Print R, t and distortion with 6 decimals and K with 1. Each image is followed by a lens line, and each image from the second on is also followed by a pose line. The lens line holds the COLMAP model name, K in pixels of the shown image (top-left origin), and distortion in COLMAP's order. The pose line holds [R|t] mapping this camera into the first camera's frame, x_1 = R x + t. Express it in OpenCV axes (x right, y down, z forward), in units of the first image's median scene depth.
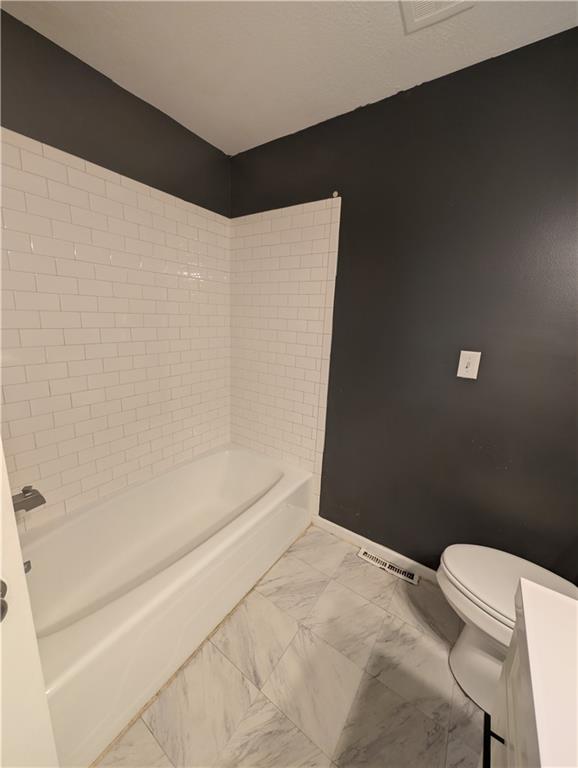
lens RADIAL K [[290.6, 0, 288.6], [0, 290.6, 379.1], [0, 0, 1]] dist [0.001978, 0.000309]
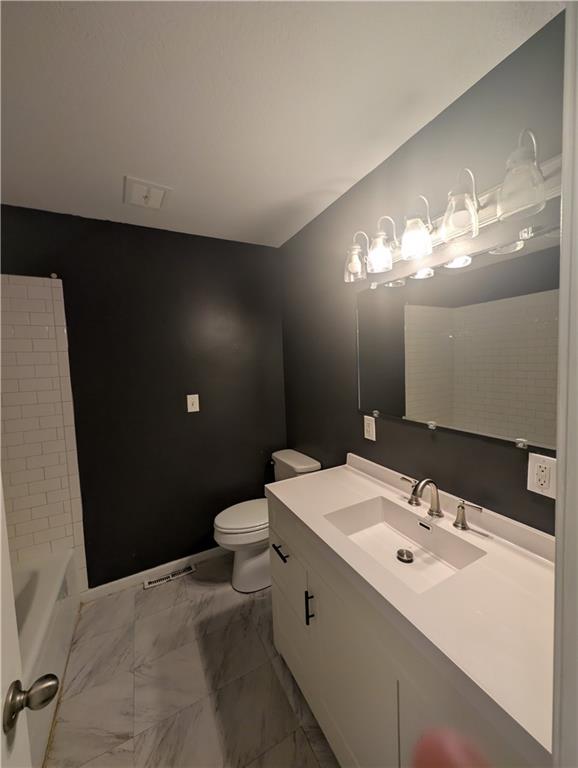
lens RADIAL K [[290.6, 0, 288.6], [0, 290.6, 379.1], [0, 0, 1]] dist [0.001978, 0.000309]
pose [[0.460436, -0.114395, 0.880291, -0.504855], [0.243826, 0.969818, -0.001504, -0.046771], [-0.853550, 0.215331, 0.474432, -0.217370]]
